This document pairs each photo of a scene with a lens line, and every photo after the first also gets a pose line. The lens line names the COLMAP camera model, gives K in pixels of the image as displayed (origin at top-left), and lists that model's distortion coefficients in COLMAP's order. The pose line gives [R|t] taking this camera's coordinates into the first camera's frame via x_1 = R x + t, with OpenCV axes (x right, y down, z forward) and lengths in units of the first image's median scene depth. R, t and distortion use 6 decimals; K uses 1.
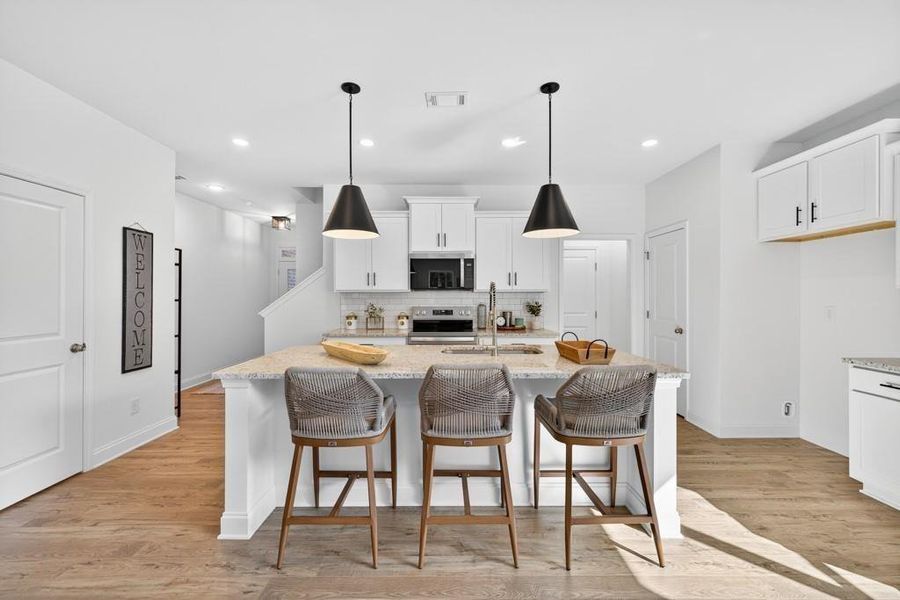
lens RADIAL K [[374.5, 0, 448.7], [0, 374.5, 296.0], [0, 0, 1]] dist [0.006585, -0.001336]
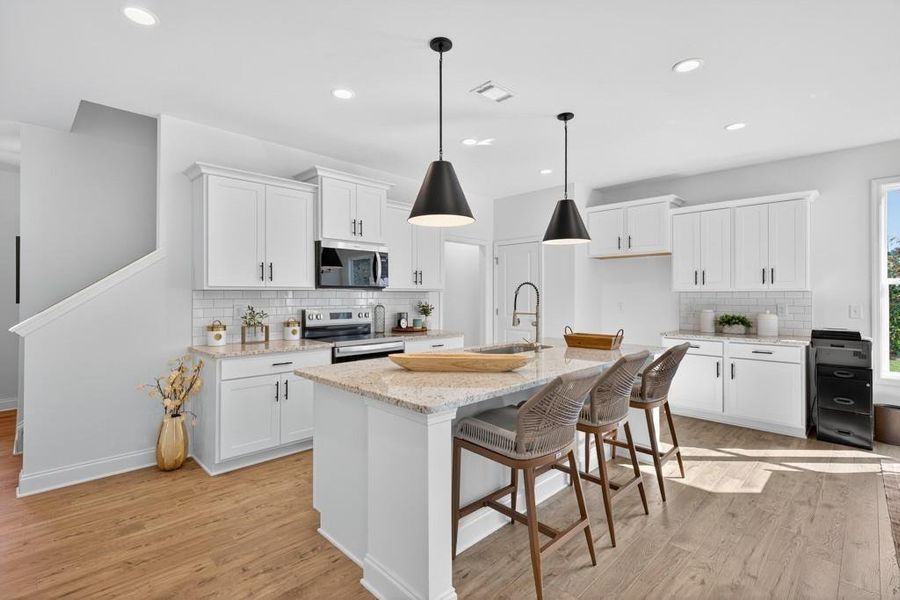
lens RADIAL K [[423.2, 0, 452.5], [0, 423.2, 294.2], [0, 0, 1]] dist [0.001686, 0.000798]
pose [[0.711112, 0.003394, 0.703071, -0.515605], [-0.002176, 0.999994, -0.002625, -0.000982], [-0.703075, 0.000337, 0.711115, 0.183730]]
